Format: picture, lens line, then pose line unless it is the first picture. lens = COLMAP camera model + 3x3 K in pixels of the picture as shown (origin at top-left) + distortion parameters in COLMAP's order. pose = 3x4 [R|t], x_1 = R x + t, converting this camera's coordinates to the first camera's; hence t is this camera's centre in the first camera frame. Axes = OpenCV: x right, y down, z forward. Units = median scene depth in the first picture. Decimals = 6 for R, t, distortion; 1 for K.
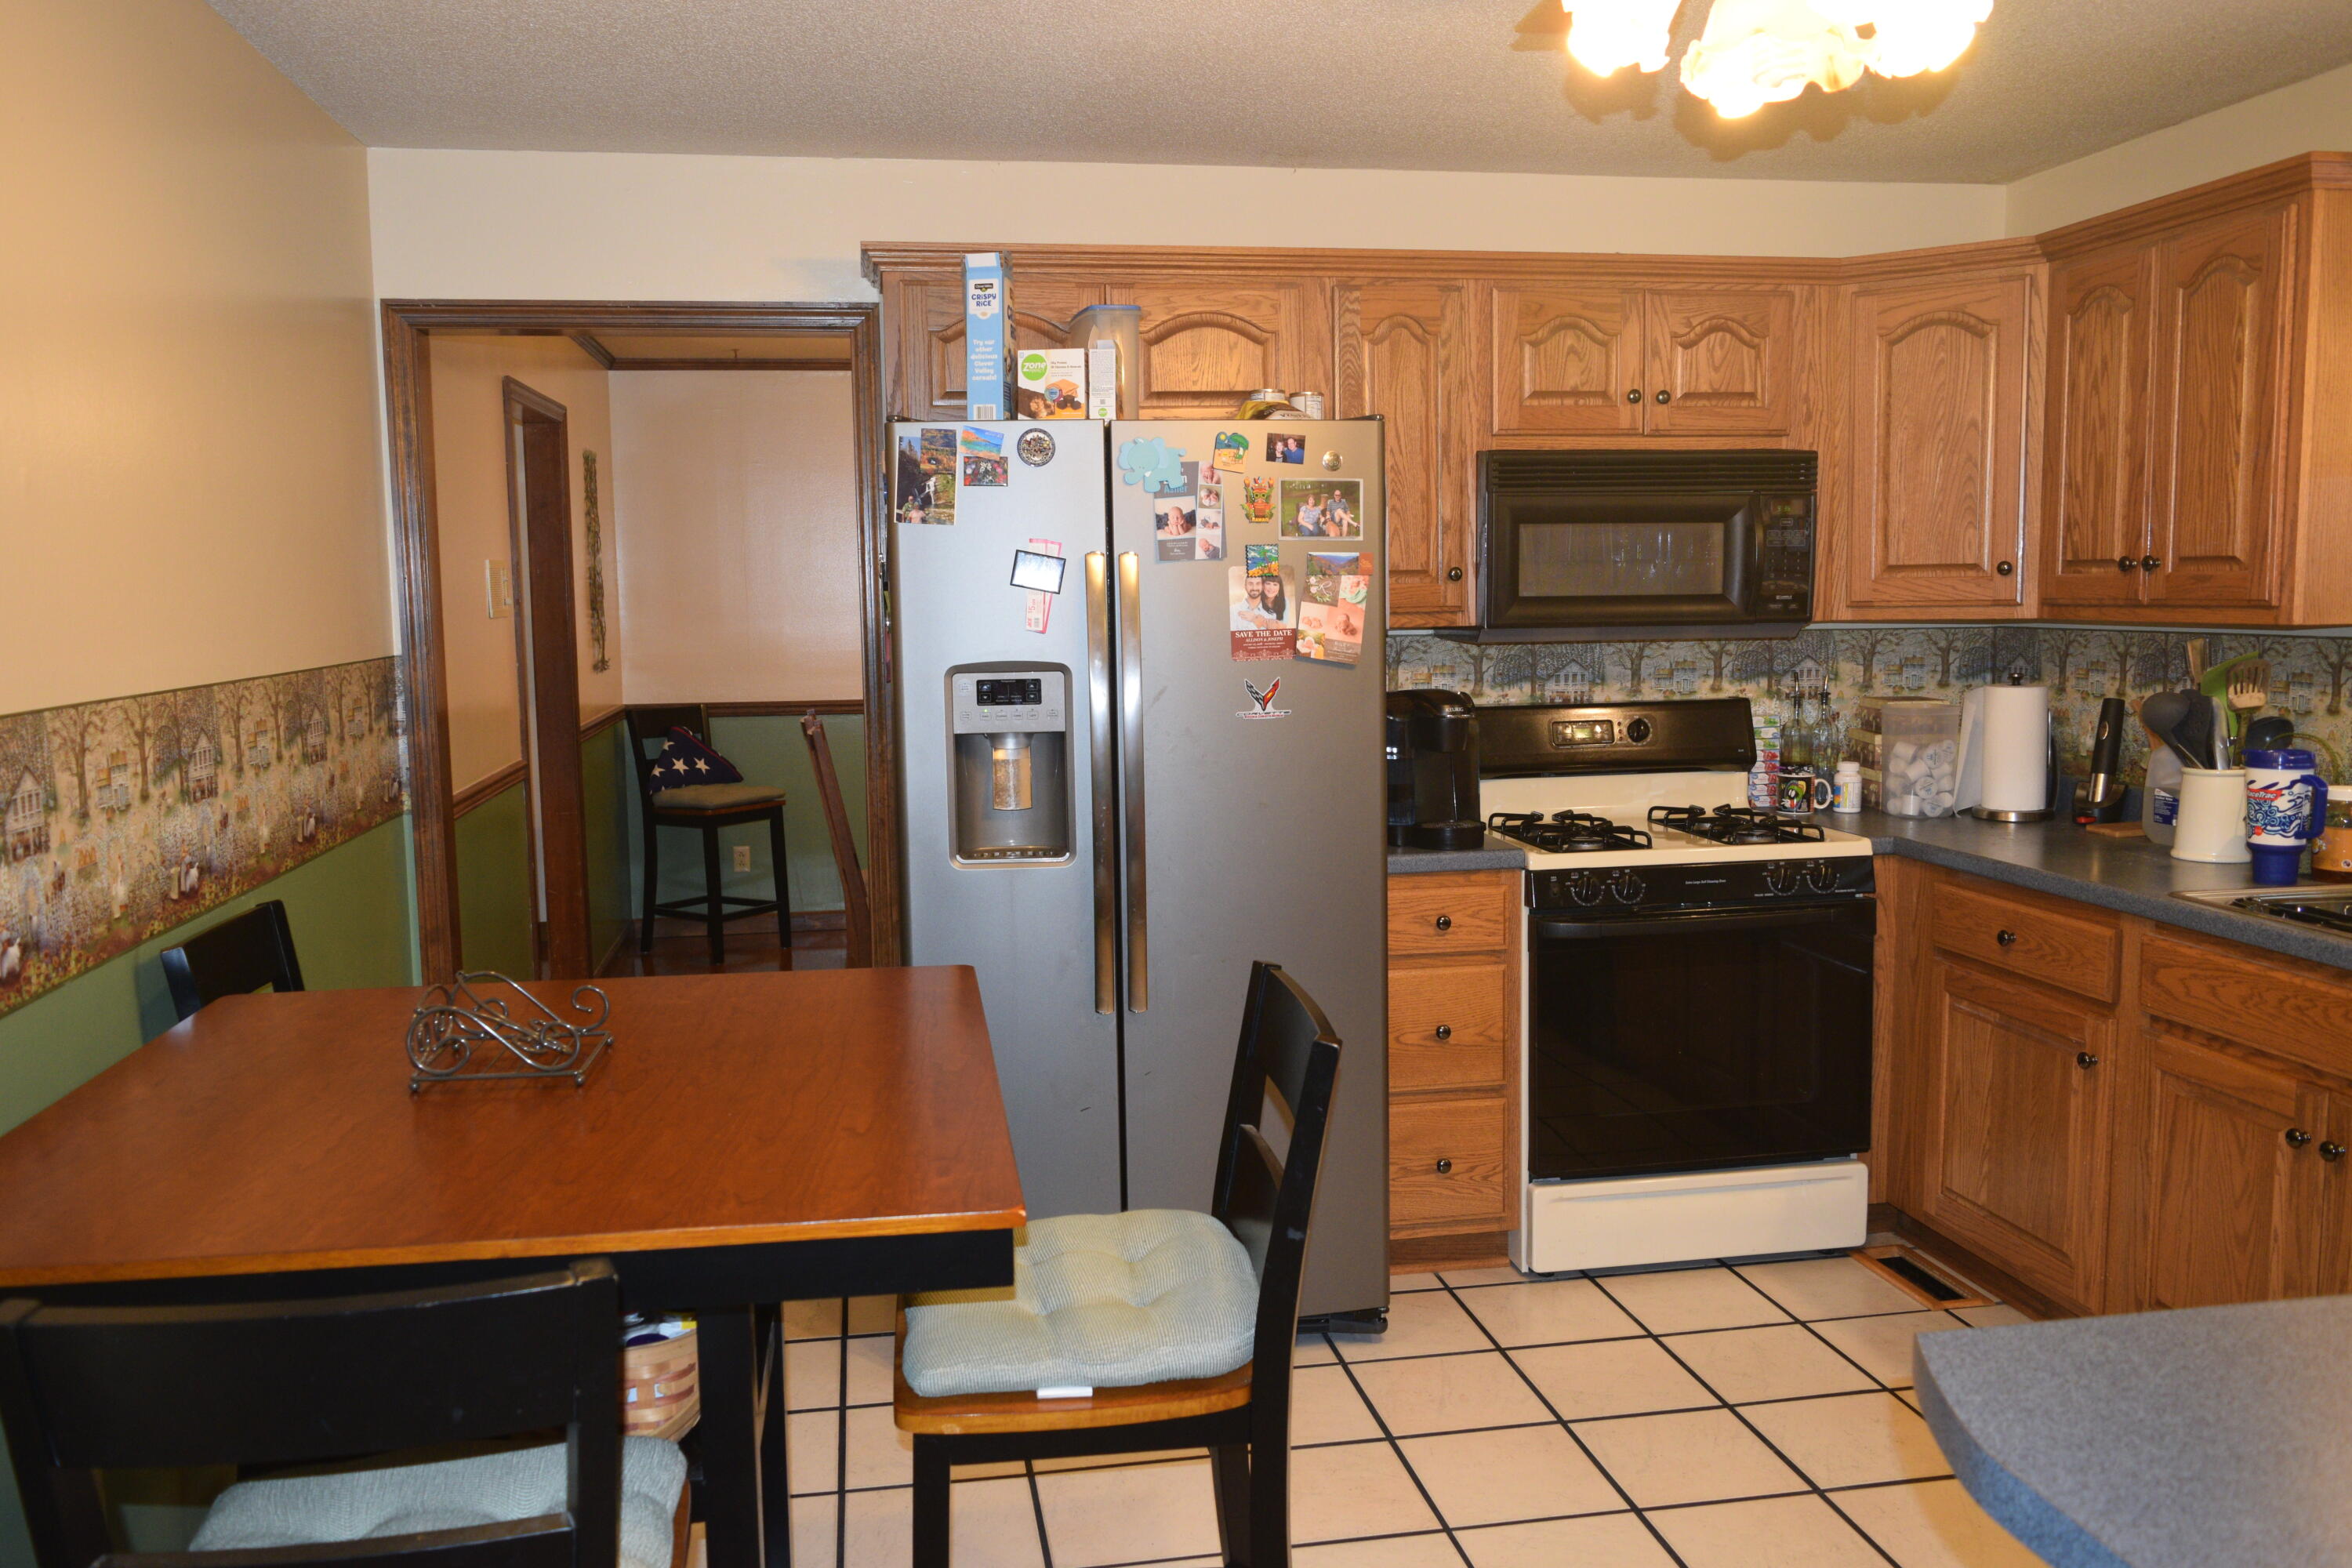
lens RADIAL K [[1830.8, 0, 1176.0], [0, 1830.8, 784.0], [0, 0, 1]] dist [-0.011986, 0.006497]
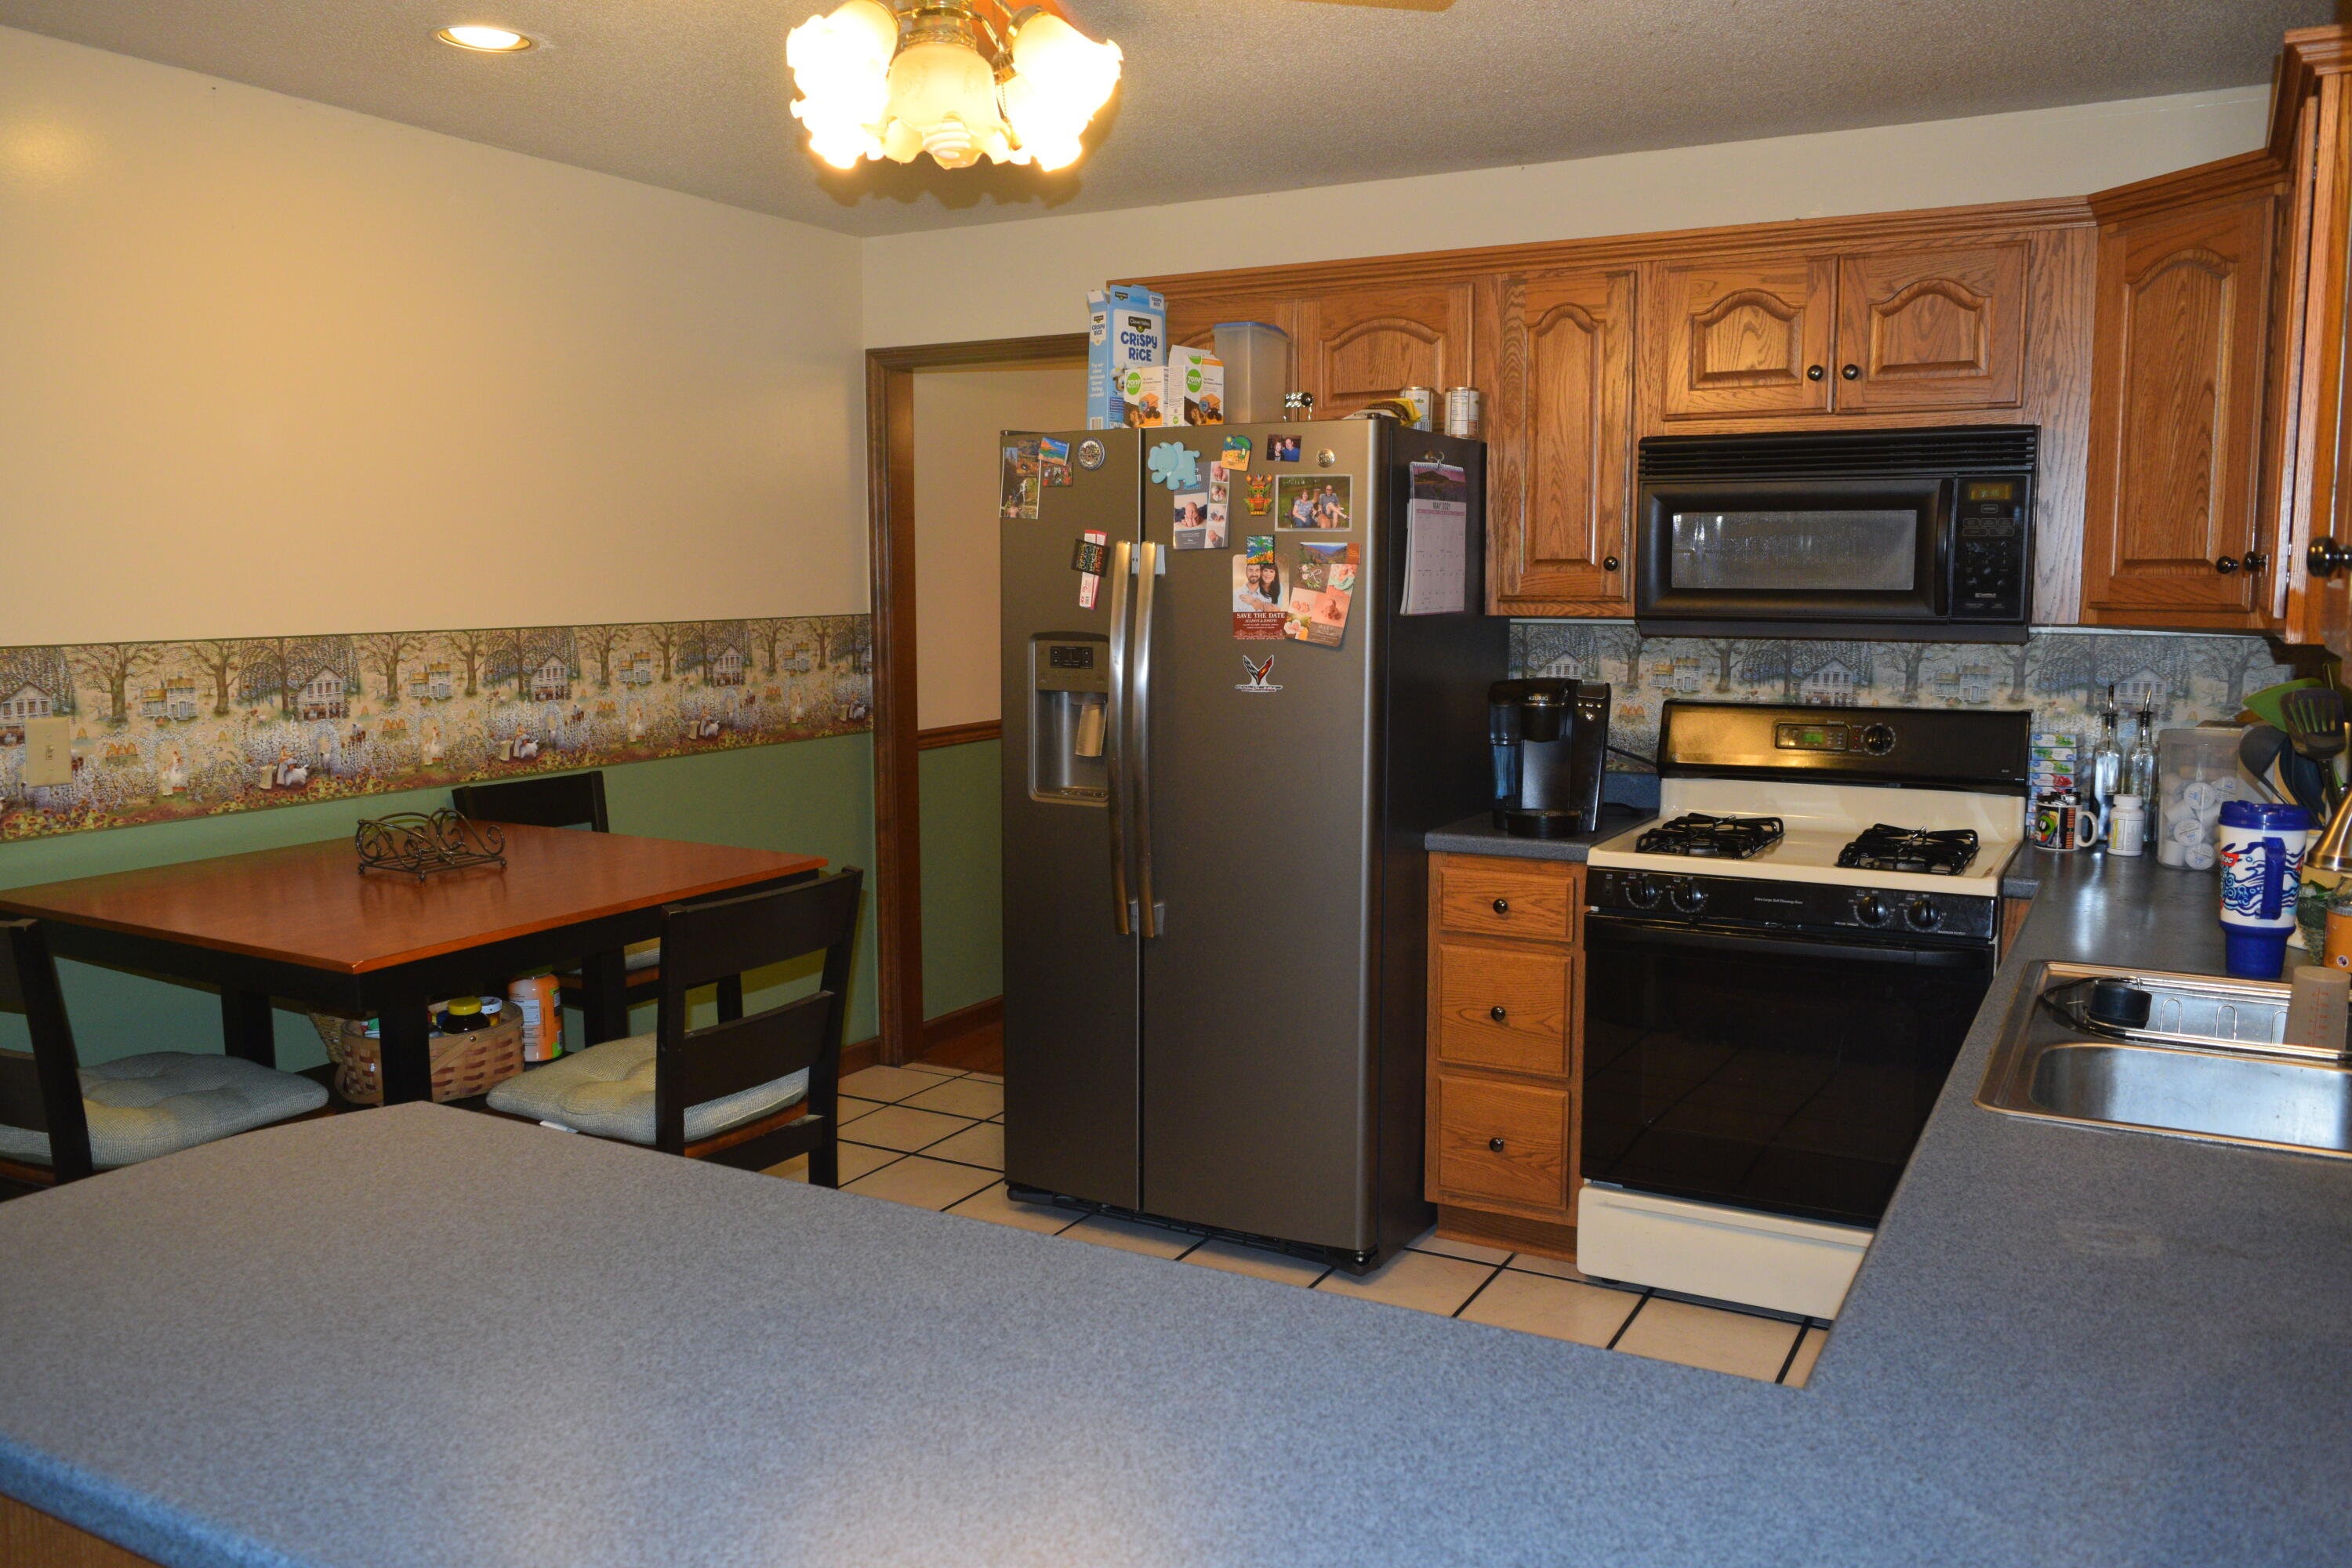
lens RADIAL K [[1830.8, 0, 1176.0], [0, 1830.8, 784.0], [0, 0, 1]] dist [-0.011986, 0.006497]
pose [[0.780519, 0.087249, -0.619014, 0.609457], [-0.079103, 0.996037, 0.040648, -0.018433], [0.620108, 0.017239, 0.784327, 0.084788]]
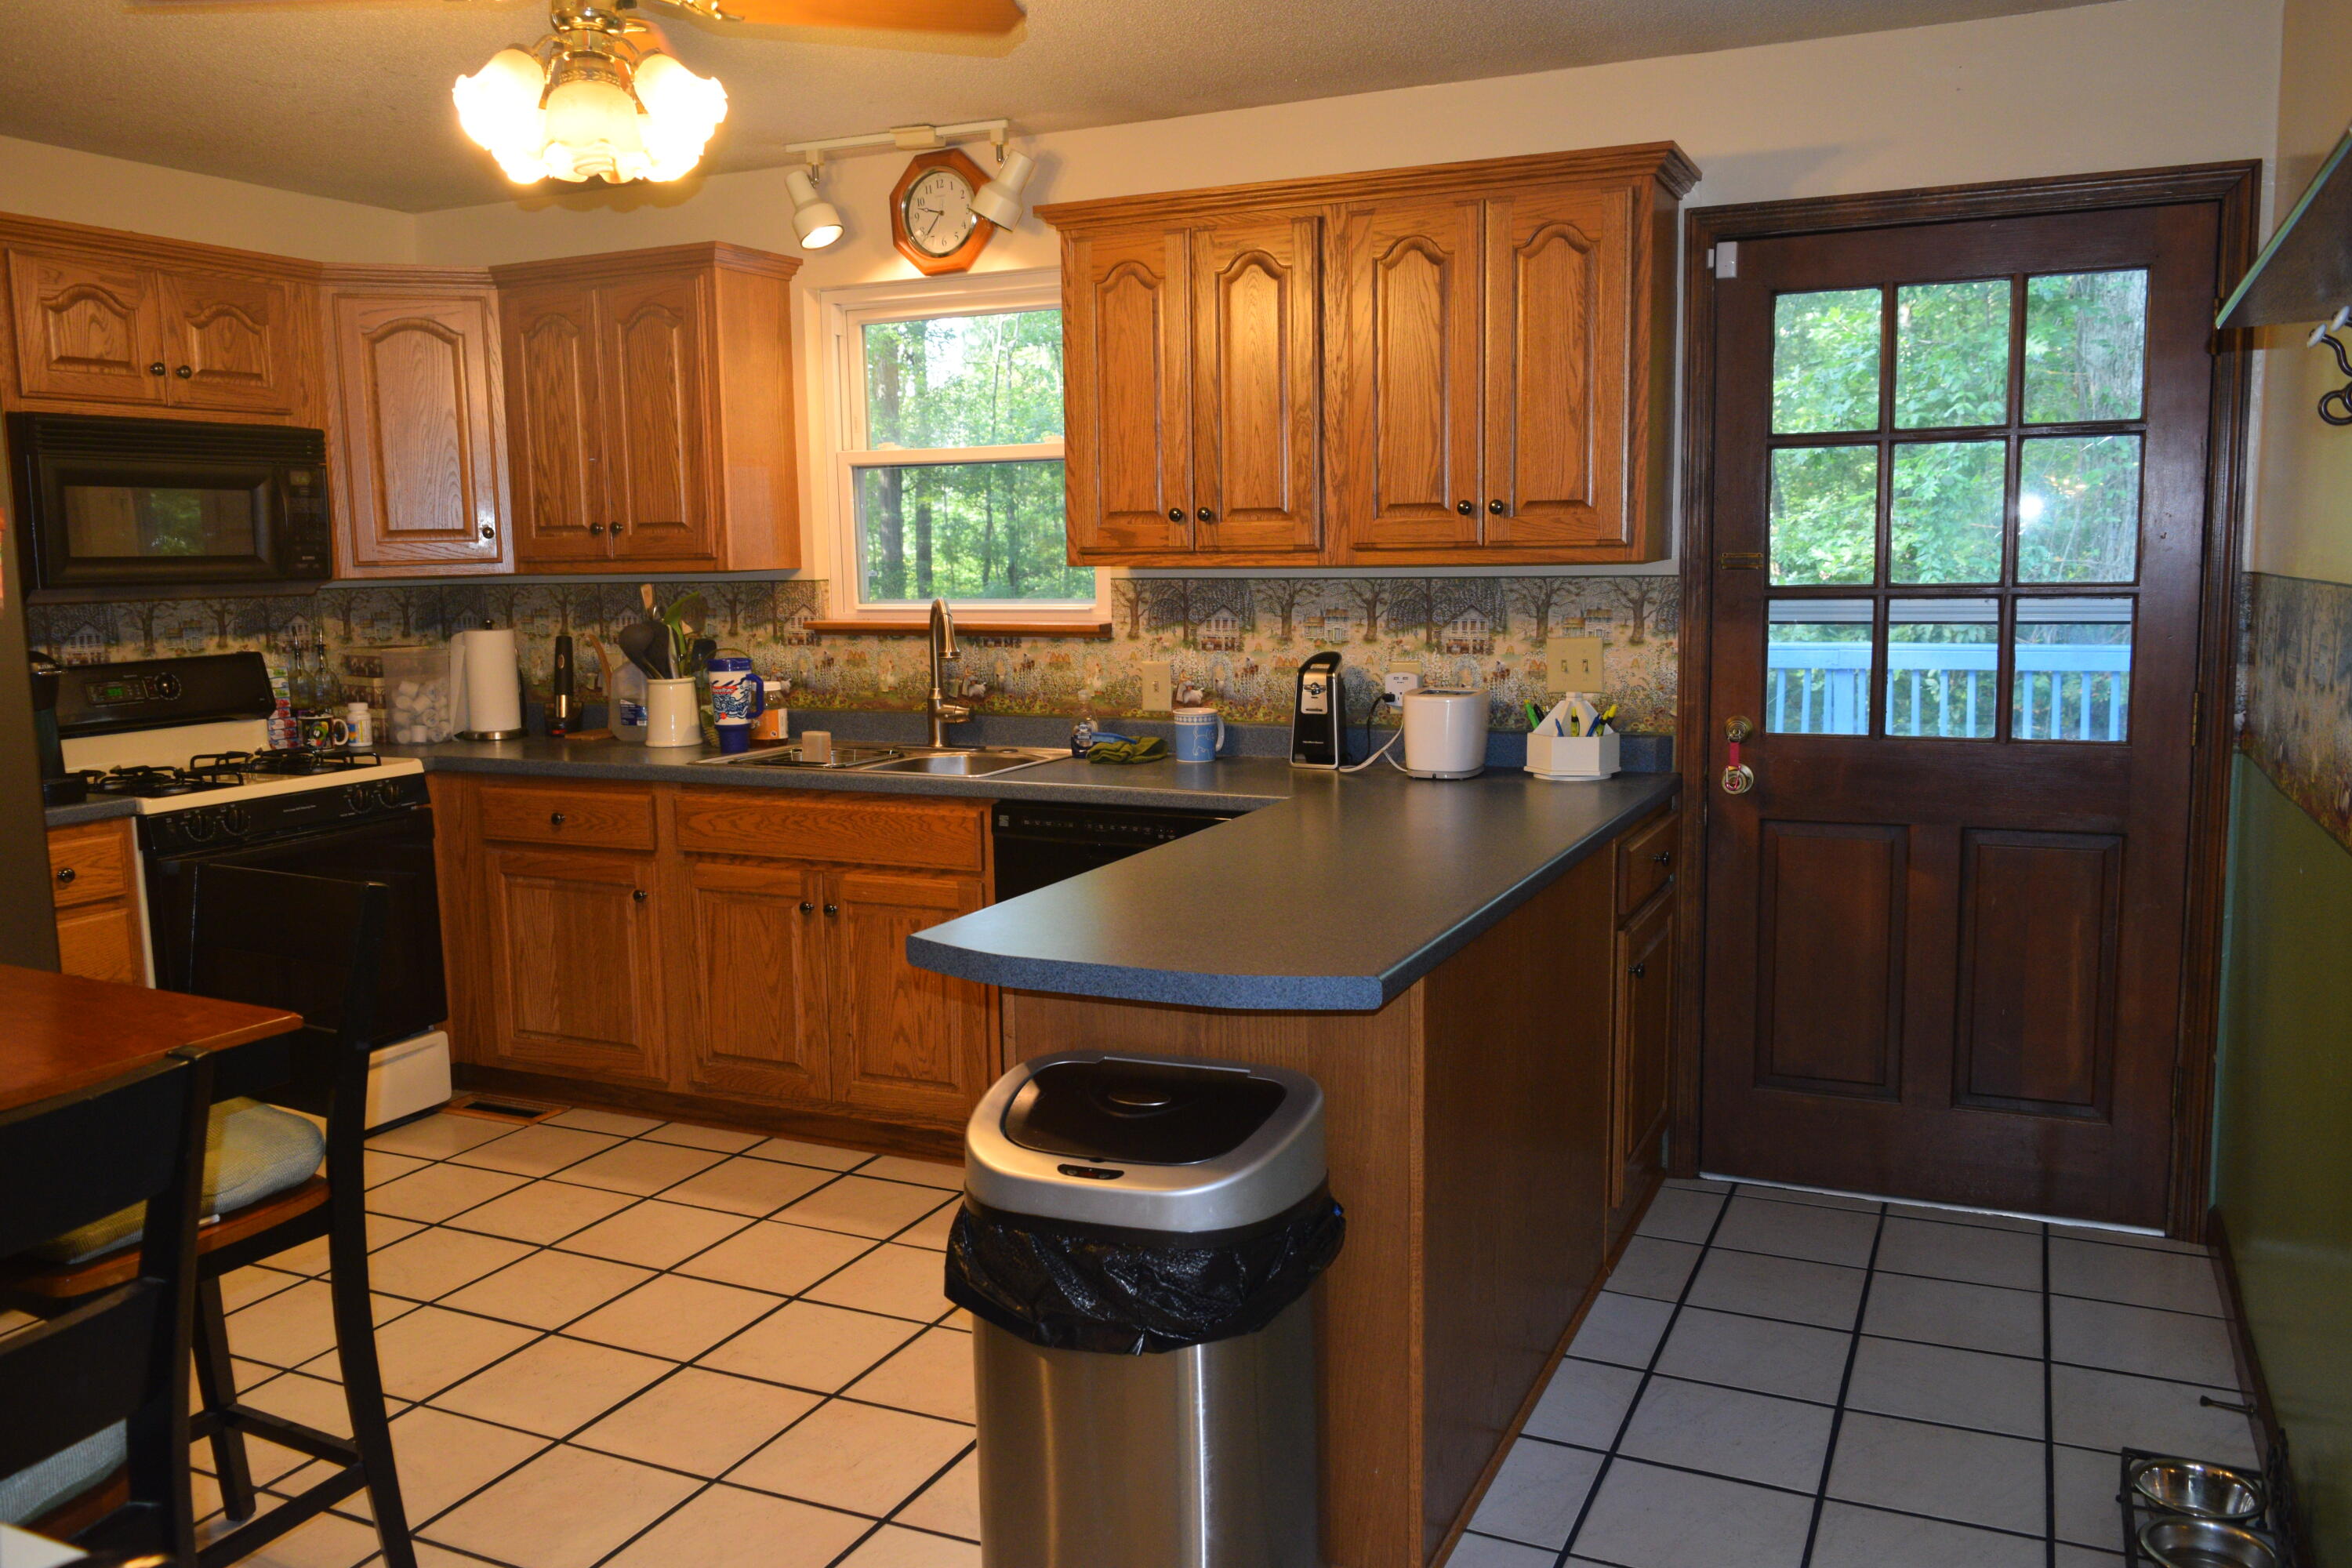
lens RADIAL K [[1830.8, 0, 1176.0], [0, 1830.8, 784.0], [0, 0, 1]] dist [-0.011986, 0.006497]
pose [[0.568134, -0.101685, 0.816629, -0.317405], [0.098281, 0.993618, 0.055349, 0.028908], [-0.817046, 0.048813, 0.574502, -0.087412]]
